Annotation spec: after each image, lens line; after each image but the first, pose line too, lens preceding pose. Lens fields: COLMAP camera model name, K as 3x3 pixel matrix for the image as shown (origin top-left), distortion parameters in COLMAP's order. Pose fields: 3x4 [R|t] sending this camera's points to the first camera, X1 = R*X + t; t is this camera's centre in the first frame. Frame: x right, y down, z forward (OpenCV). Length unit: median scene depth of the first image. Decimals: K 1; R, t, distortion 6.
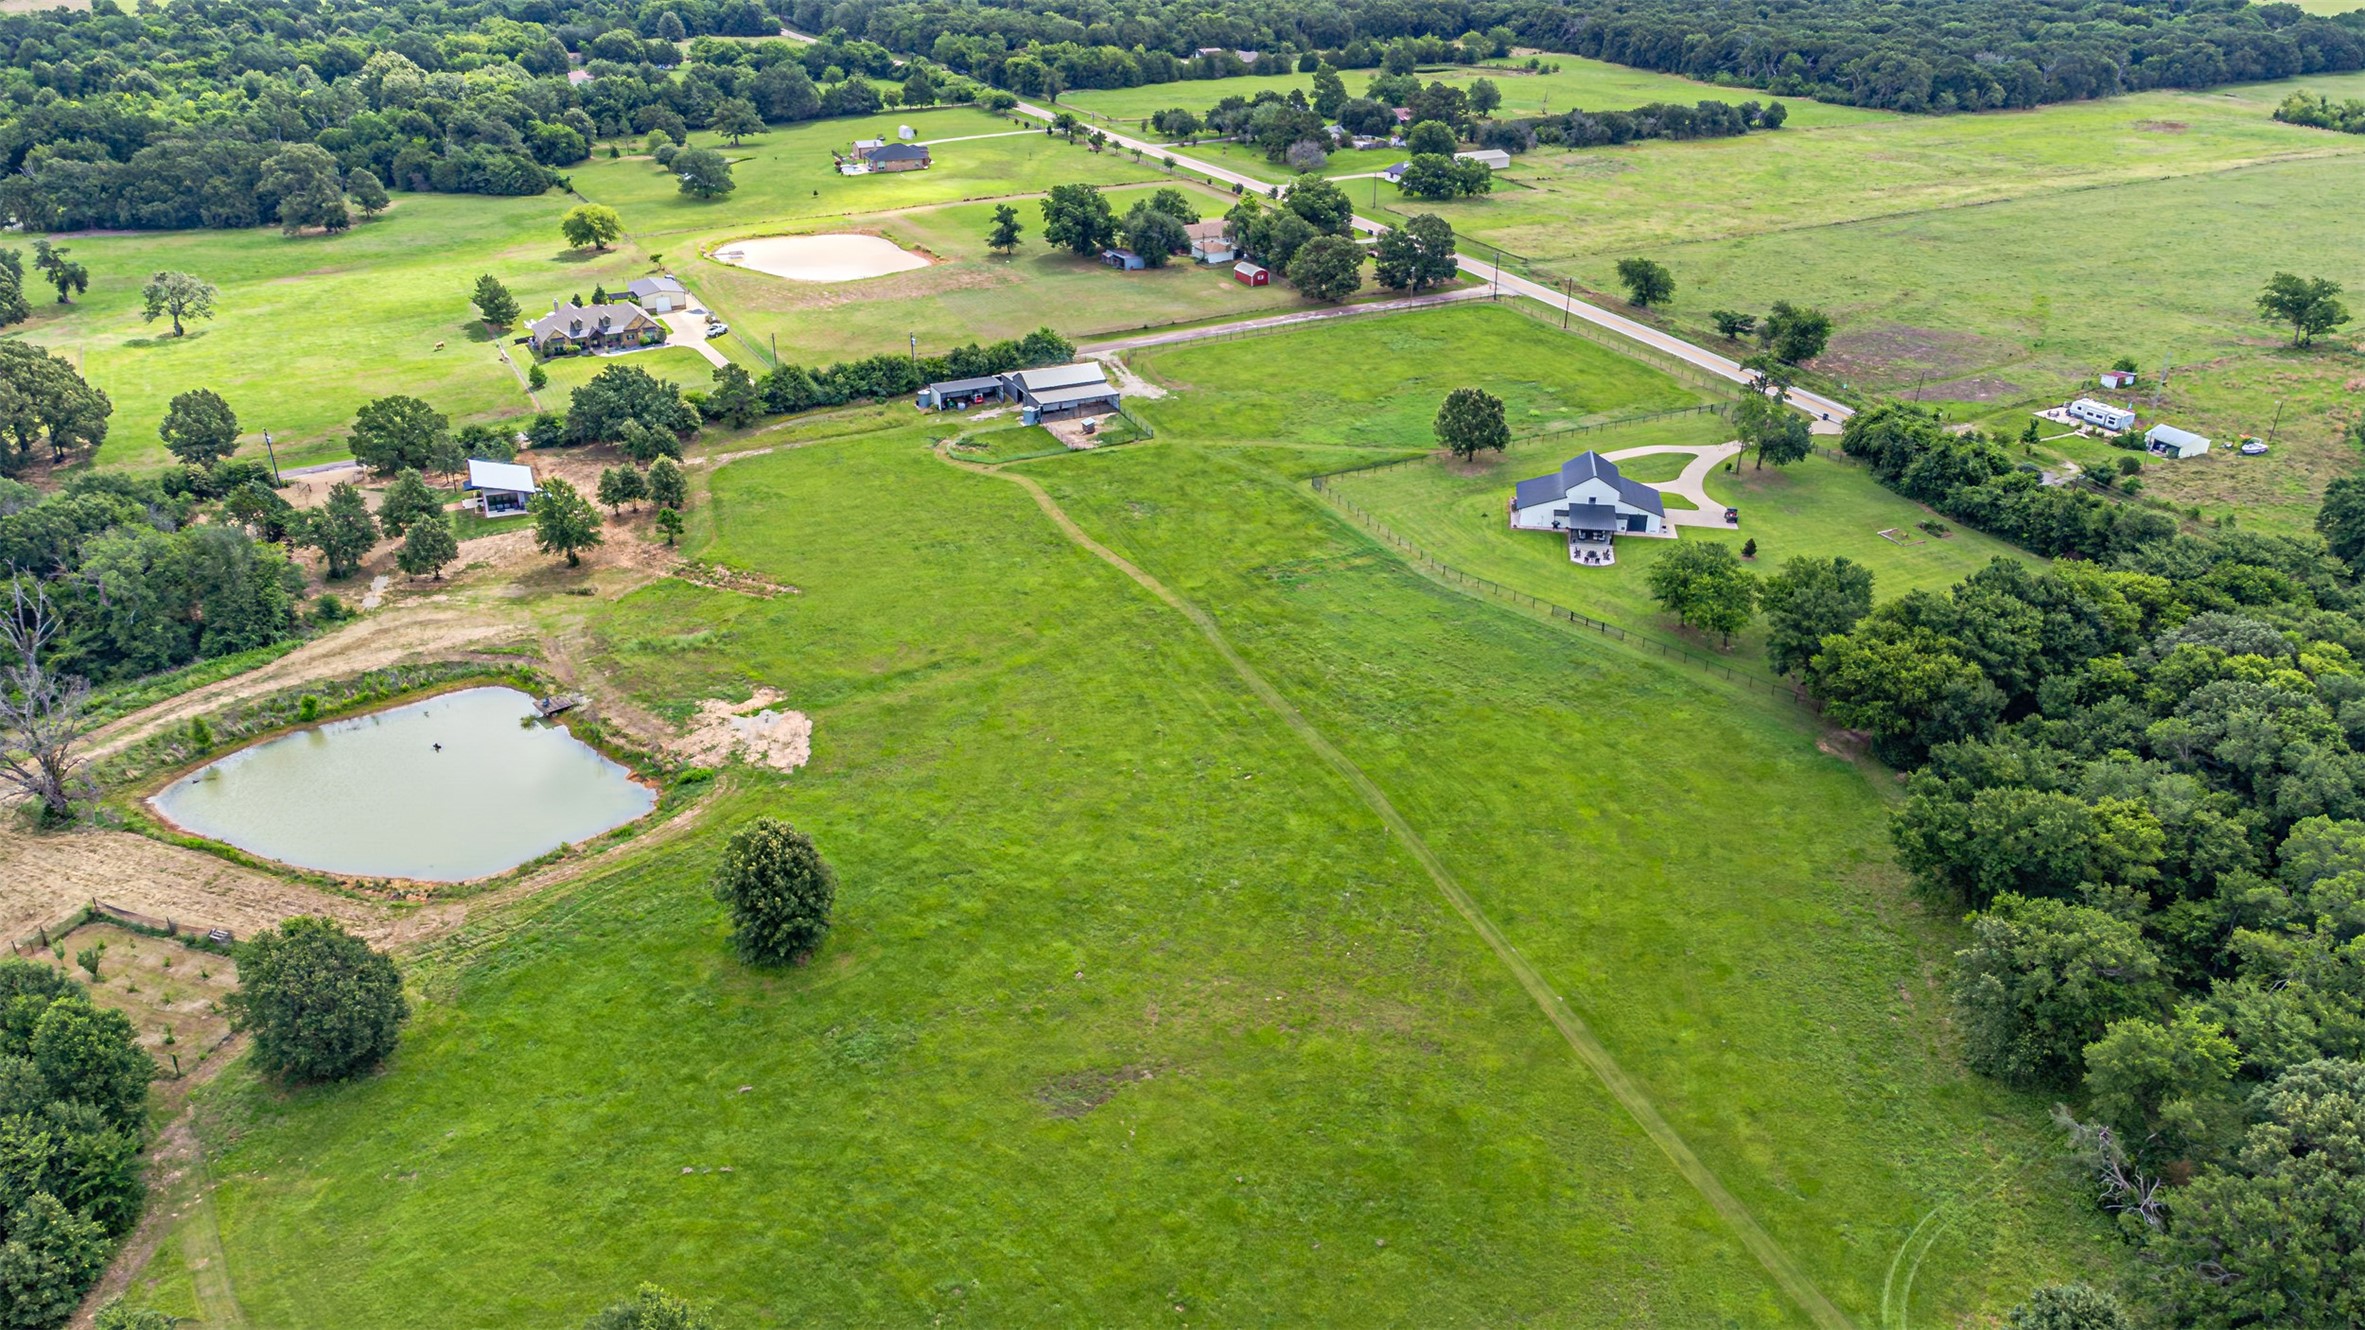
lens RADIAL K [[1746.5, 0, 1196.5], [0, 1746.5, 662.4], [0, 0, 1]] dist [0.037378, 0.023941]
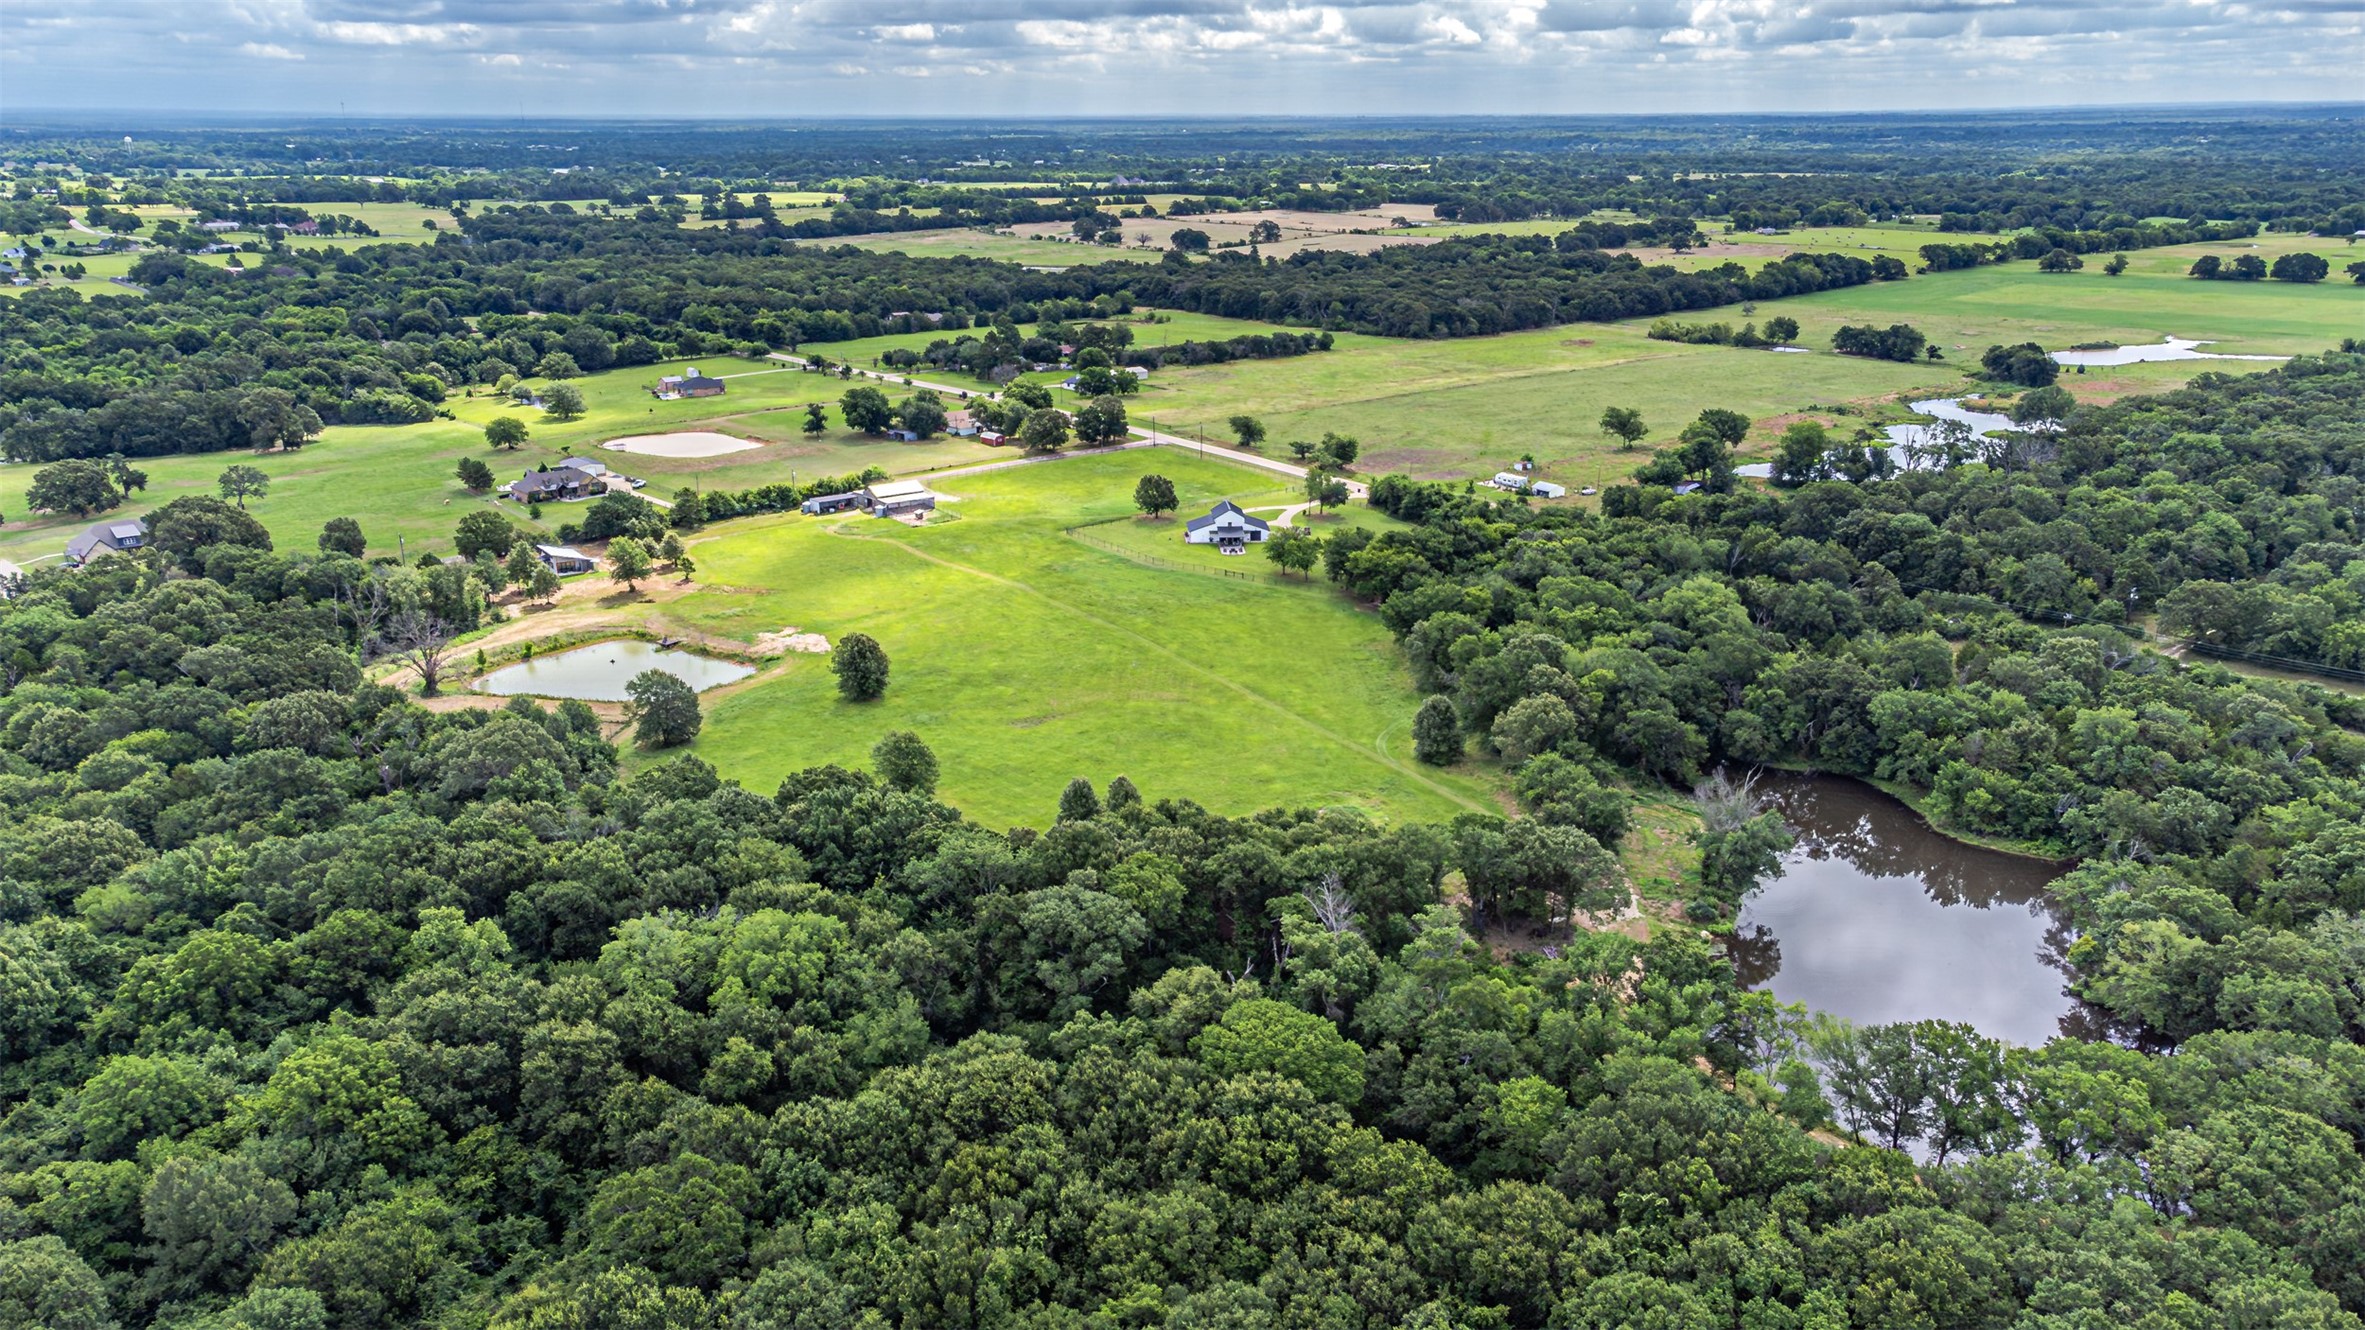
lens RADIAL K [[1746.5, 0, 1180.7], [0, 1746.5, 670.0], [0, 0, 1]] dist [0.037378, 0.023941]
pose [[0.978134, -0.070211, 0.195767, -0.149628], [0.097994, 0.985844, -0.136047, 0.243992], [-0.183443, 0.152256, 0.971168, -0.571394]]
